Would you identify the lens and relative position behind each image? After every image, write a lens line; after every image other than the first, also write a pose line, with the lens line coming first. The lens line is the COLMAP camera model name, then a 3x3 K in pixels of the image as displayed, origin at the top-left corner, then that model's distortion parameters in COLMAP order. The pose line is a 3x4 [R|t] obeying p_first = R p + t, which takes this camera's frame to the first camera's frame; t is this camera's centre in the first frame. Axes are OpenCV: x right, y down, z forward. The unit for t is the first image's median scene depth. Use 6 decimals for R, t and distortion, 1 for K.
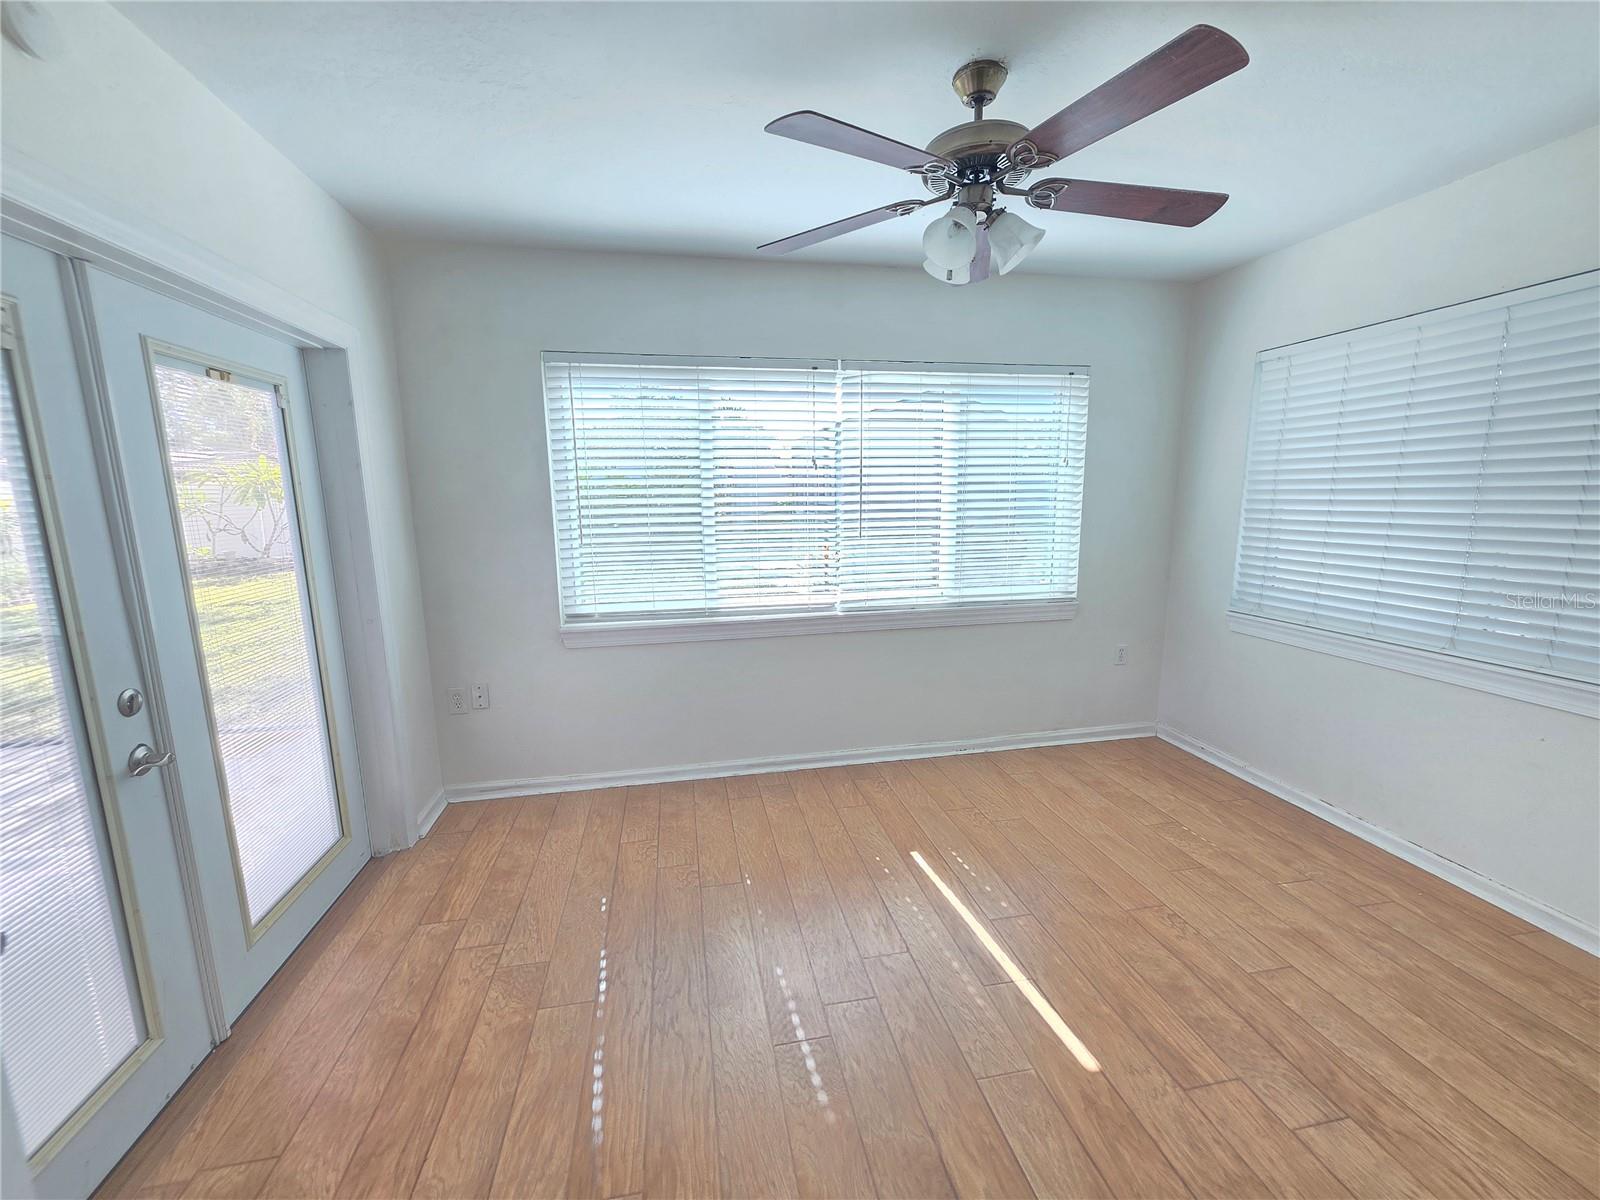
lens RADIAL K [[626.7, 0, 792.2], [0, 626.7, 594.7], [0, 0, 1]] dist [0.000108, 0.000019]
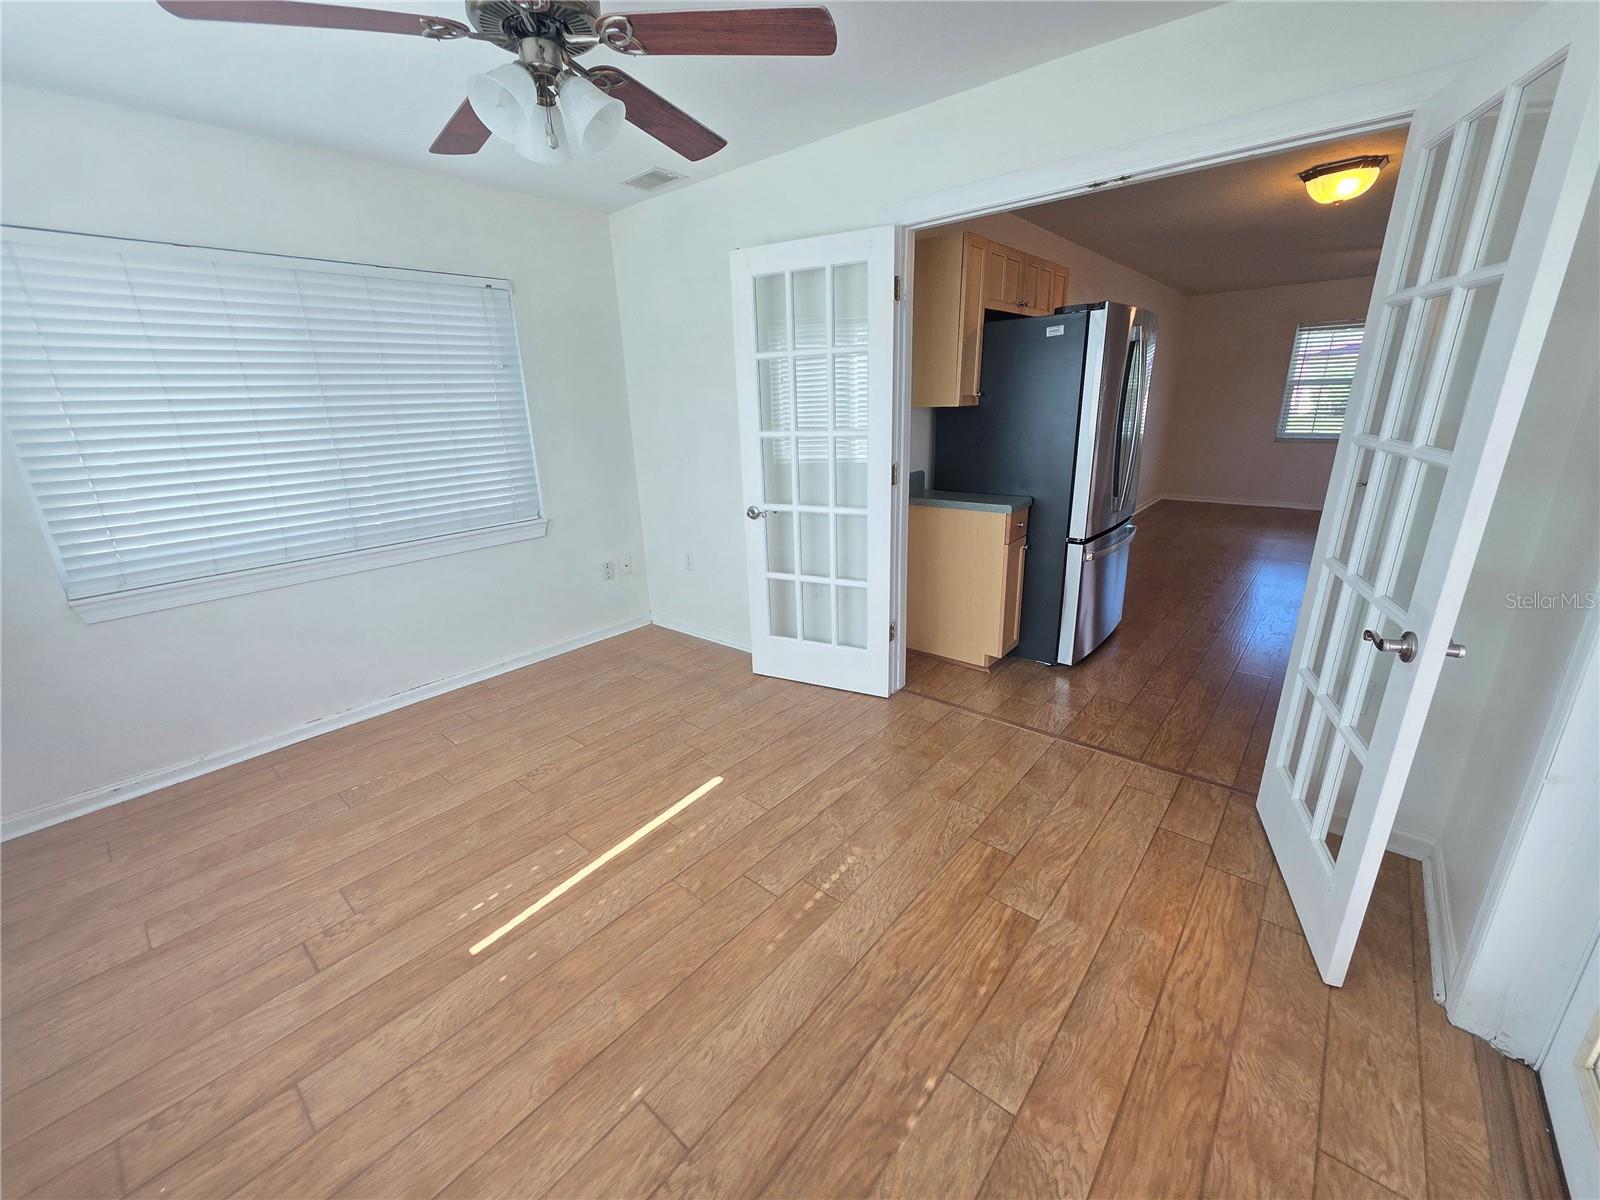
lens RADIAL K [[626.7, 0, 792.2], [0, 626.7, 594.7], [0, 0, 1]] dist [0.000108, 0.000019]
pose [[-0.611637, -0.207078, 0.763557, -0.588812], [0.164703, 0.910661, 0.378906, -0.190587], [-0.773804, 0.357514, -0.522887, 1.184313]]
